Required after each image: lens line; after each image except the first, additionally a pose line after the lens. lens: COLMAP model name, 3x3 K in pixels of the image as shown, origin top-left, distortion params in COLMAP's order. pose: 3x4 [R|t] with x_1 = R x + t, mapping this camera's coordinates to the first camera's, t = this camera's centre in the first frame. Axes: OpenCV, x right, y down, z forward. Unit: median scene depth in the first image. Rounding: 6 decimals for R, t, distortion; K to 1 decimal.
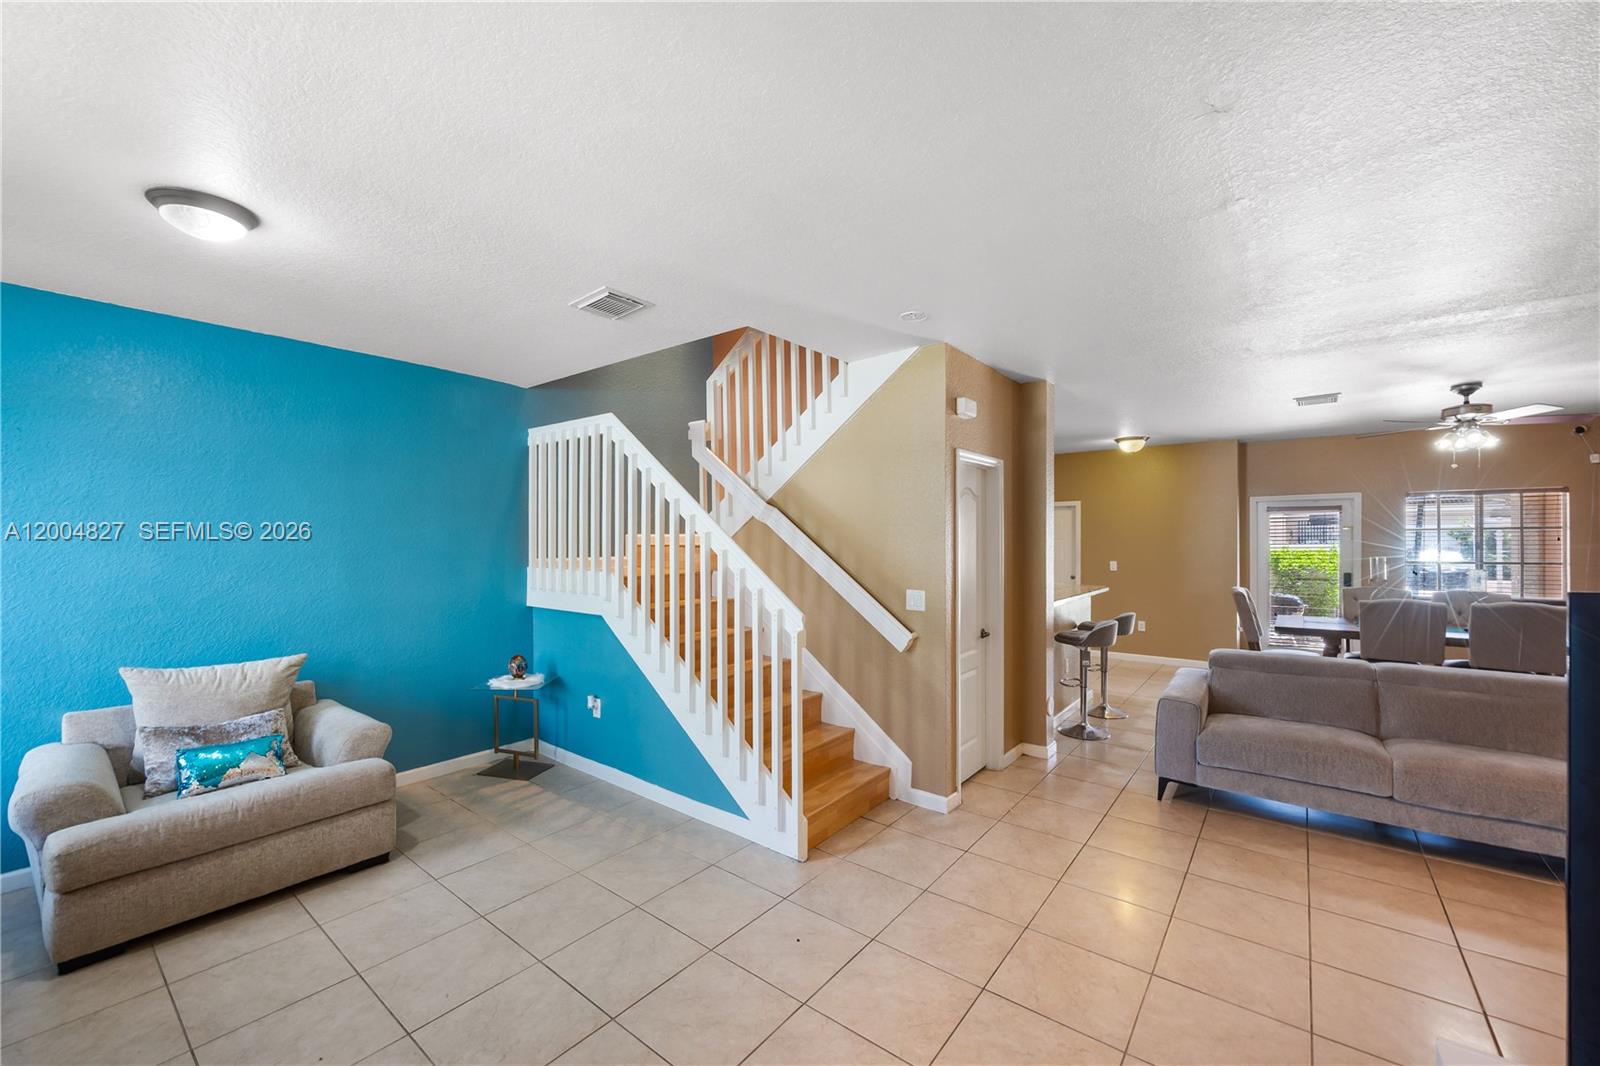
lens RADIAL K [[647.5, 0, 771.3], [0, 647.5, 528.6], [0, 0, 1]] dist [-0.000241, 0.000239]
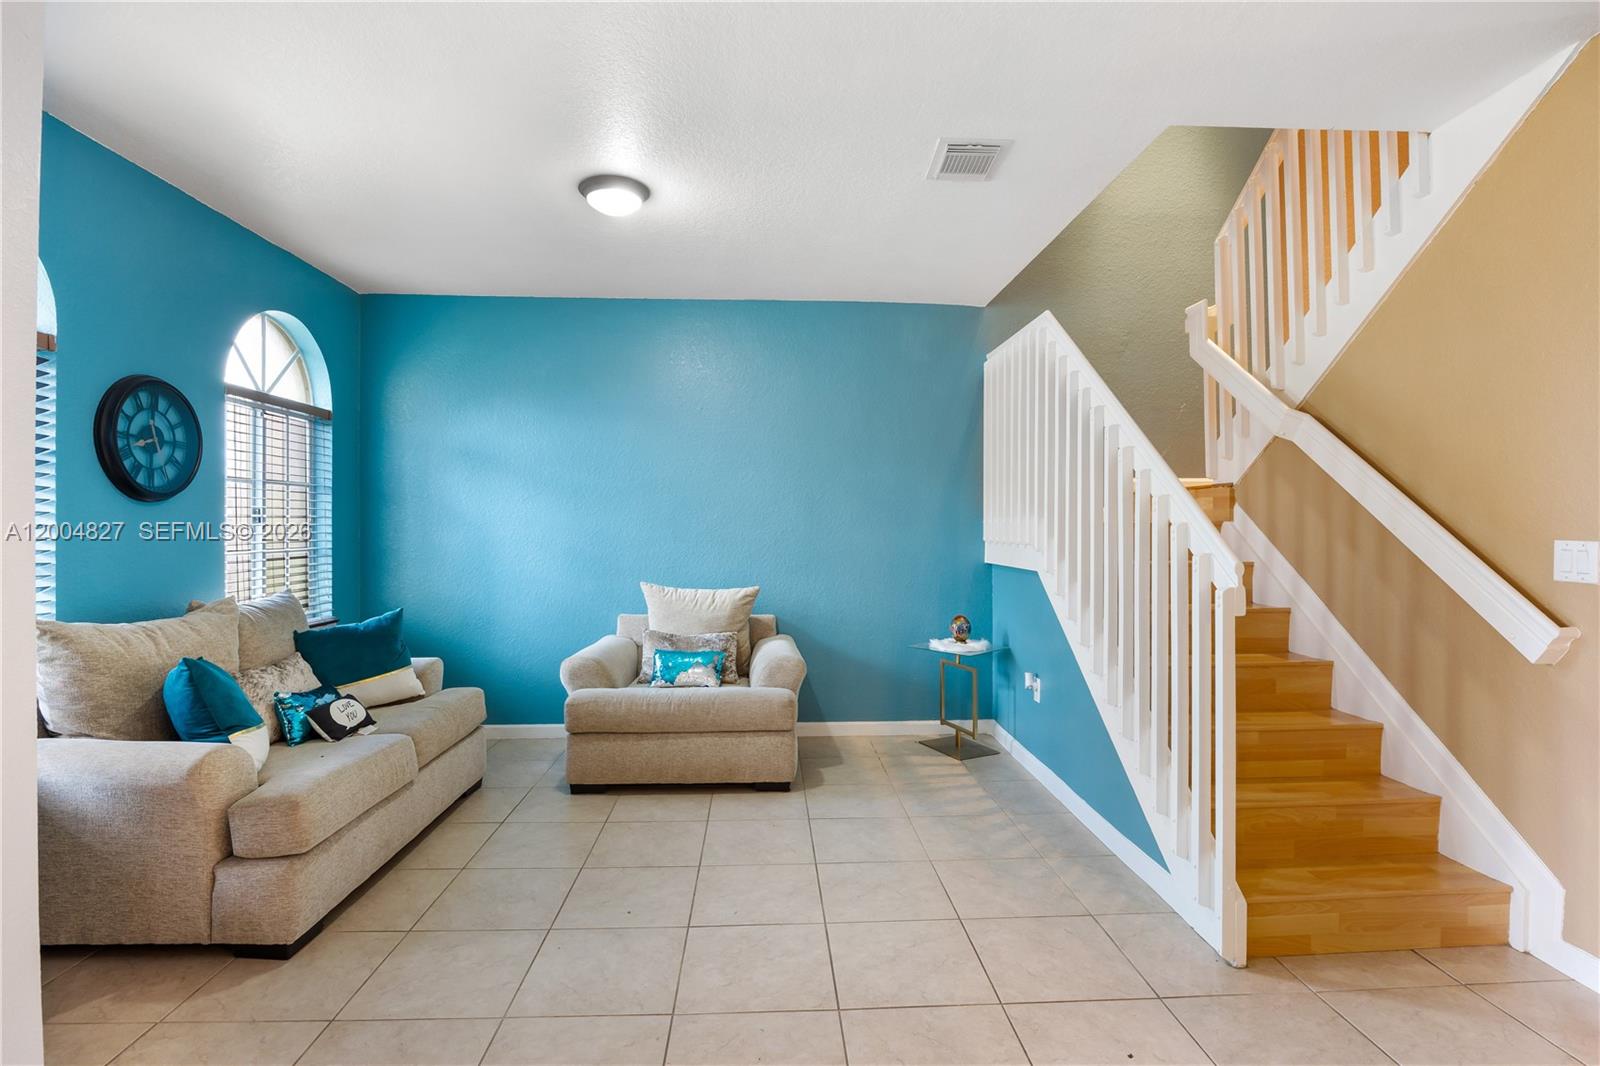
lens RADIAL K [[764.4, 0, 799.9], [0, 764.4, 513.2], [0, 0, 1]] dist [-0.000746, -0.000002]
pose [[0.669889, -0.011710, -0.742369, 0.273221], [0.006376, 0.999929, -0.010018, 0.081505], [0.742434, 0.001978, 0.669916, 0.188471]]
